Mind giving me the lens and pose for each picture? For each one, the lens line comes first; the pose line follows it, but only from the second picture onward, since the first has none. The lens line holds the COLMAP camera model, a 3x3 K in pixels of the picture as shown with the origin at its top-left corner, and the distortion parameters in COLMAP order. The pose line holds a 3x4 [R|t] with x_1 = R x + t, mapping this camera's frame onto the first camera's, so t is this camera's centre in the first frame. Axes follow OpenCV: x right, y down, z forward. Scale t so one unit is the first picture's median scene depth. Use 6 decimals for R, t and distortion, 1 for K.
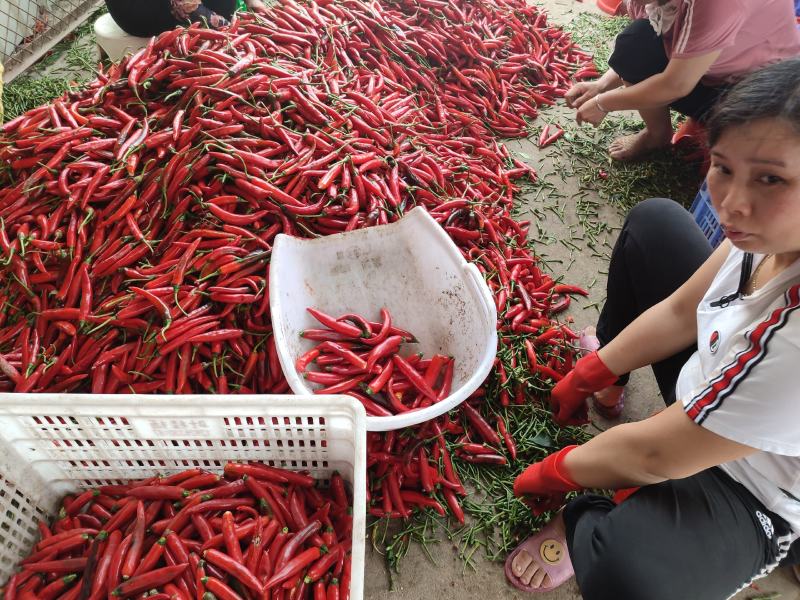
lens RADIAL K [[579.0, 0, 393.4], [0, 579.0, 290.5], [0, 0, 1]] dist [0.033377, -0.050462]
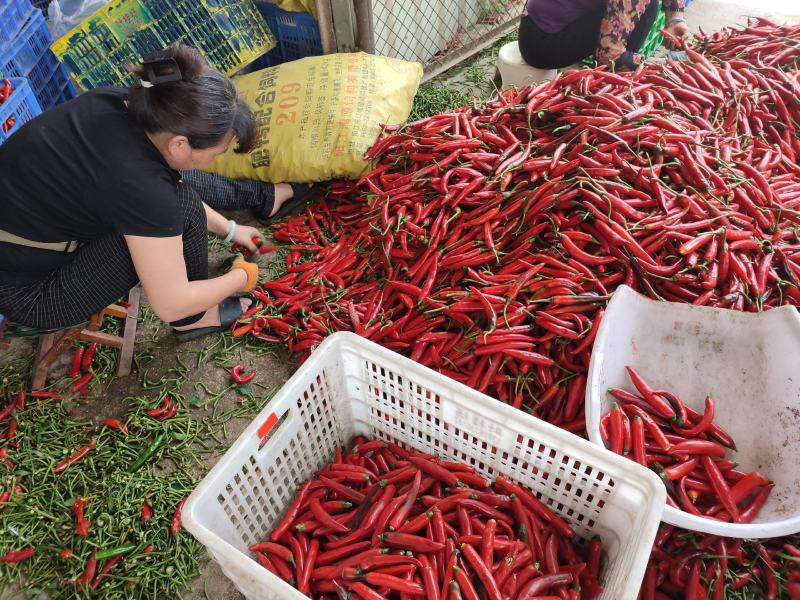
lens RADIAL K [[579.0, 0, 393.4], [0, 579.0, 290.5], [0, 0, 1]] dist [0.033377, -0.050462]
pose [[0.837784, 0.328239, -0.436321, -0.082652], [-0.349644, 0.936301, 0.033014, 0.015429], [0.419365, 0.124898, 0.899185, -0.050197]]
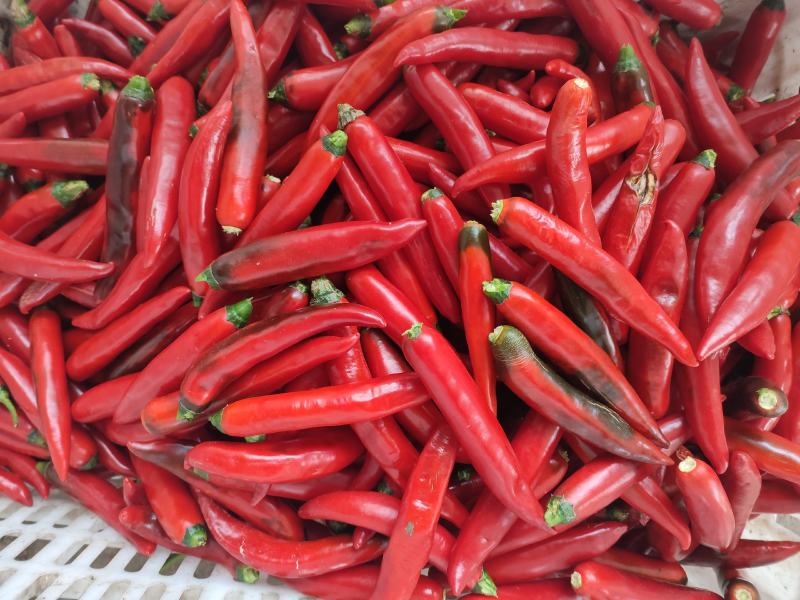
lens RADIAL K [[579.0, 0, 393.4], [0, 579.0, 290.5], [0, 0, 1]] dist [0.033377, -0.050462]
pose [[0.990443, 0.137868, 0.003823, -0.258552], [-0.105674, 0.740771, 0.663394, 0.204275], [0.088629, -0.657458, 0.748261, 0.522734]]
